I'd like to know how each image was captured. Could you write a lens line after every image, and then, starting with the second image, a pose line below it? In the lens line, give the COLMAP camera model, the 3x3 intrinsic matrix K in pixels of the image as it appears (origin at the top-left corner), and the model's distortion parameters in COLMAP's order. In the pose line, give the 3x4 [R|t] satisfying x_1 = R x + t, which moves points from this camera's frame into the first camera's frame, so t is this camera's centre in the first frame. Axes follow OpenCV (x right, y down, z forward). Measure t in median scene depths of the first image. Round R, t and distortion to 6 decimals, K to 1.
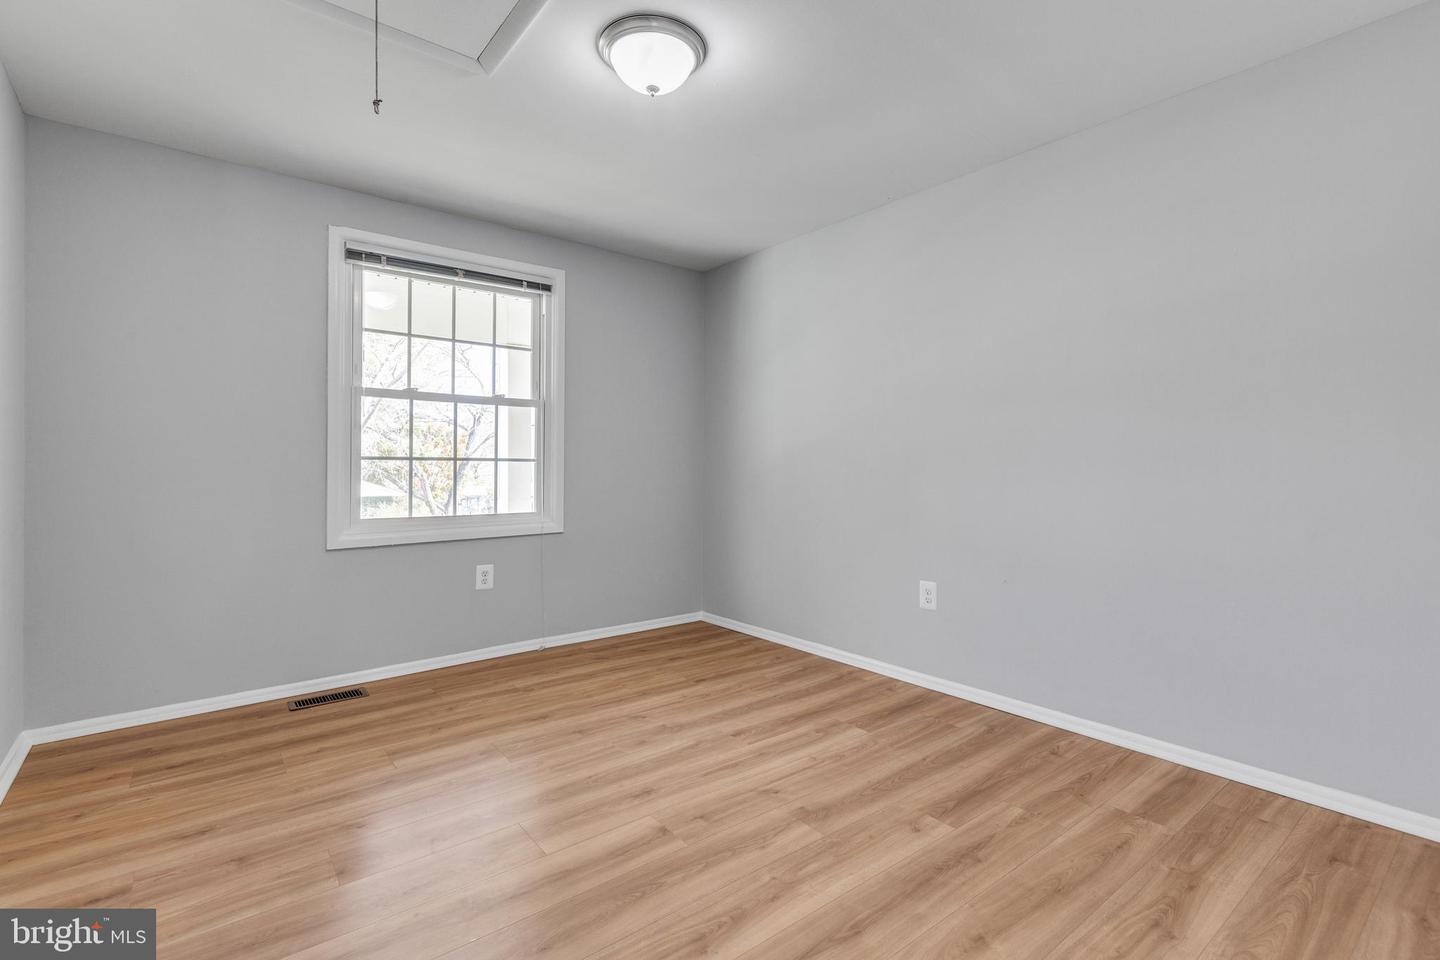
lens RADIAL K [[649.0, 0, 713.0], [0, 649.0, 472.9], [0, 0, 1]] dist [0.000528, -0.000078]
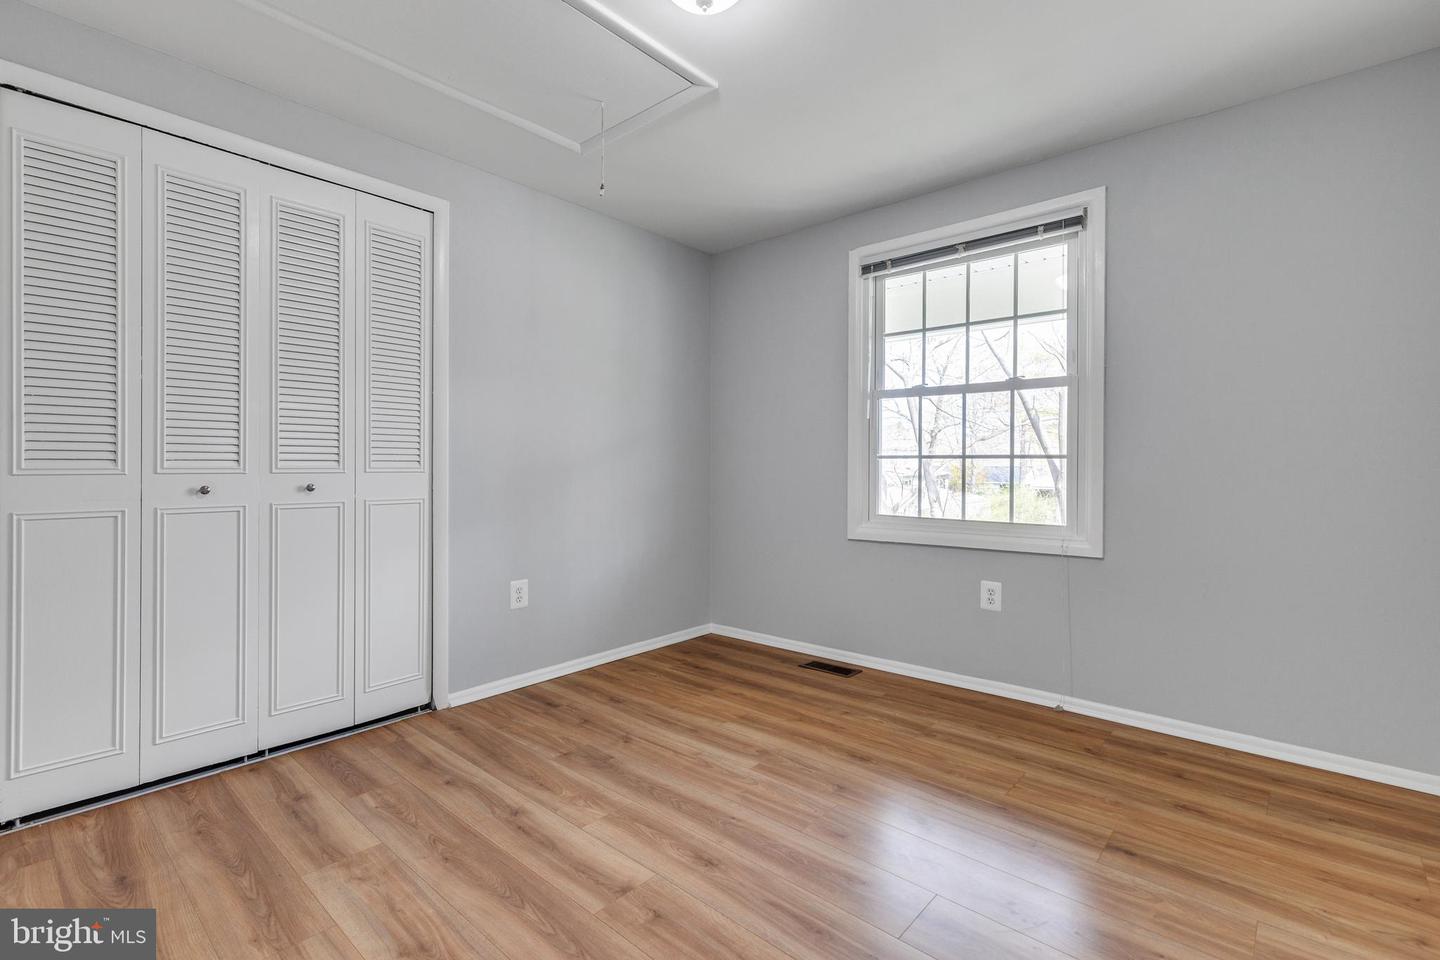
lens RADIAL K [[651.8, 0, 736.3], [0, 651.8, 467.2], [0, 0, 1]] dist [0.003063, 0.000304]
pose [[0.196902, 0.001629, -0.980422, 0.523887], [-0.010200, 0.999948, -0.000388, -0.003944], [0.980370, 0.010076, 0.196908, 0.640729]]
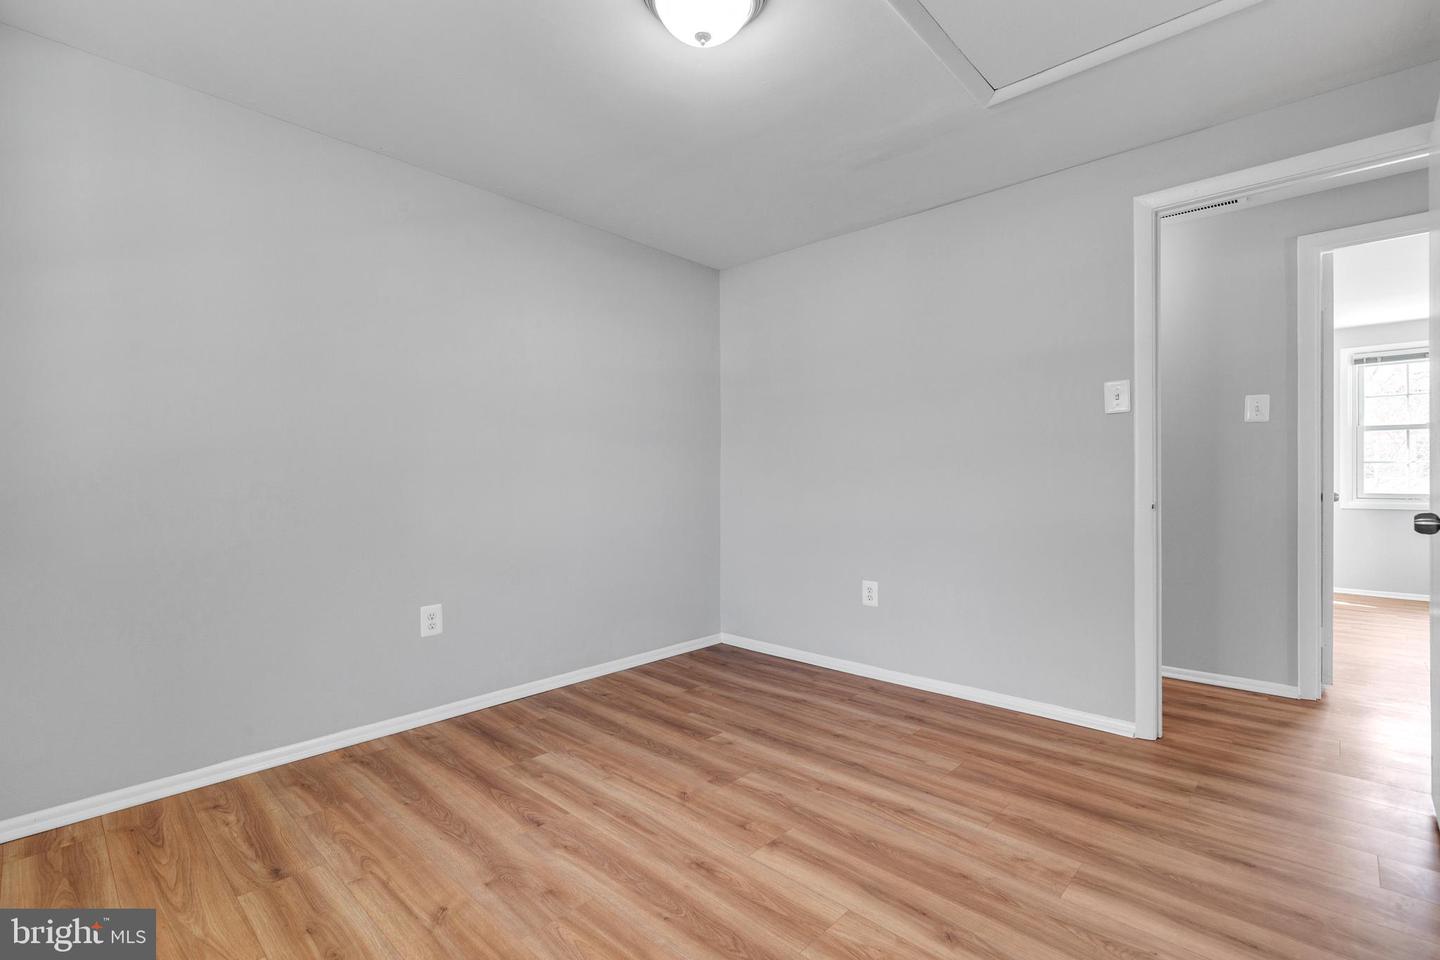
lens RADIAL K [[660.1, 0, 721.2], [0, 660.1, 468.6], [0, 0, 1]] dist [0.003612, -0.000080]
pose [[-0.146597, 0.012171, 0.989121, -0.708128], [0.012007, 0.999873, -0.010524, -0.008915], [-0.989123, 0.010334, -0.146725, 0.807724]]
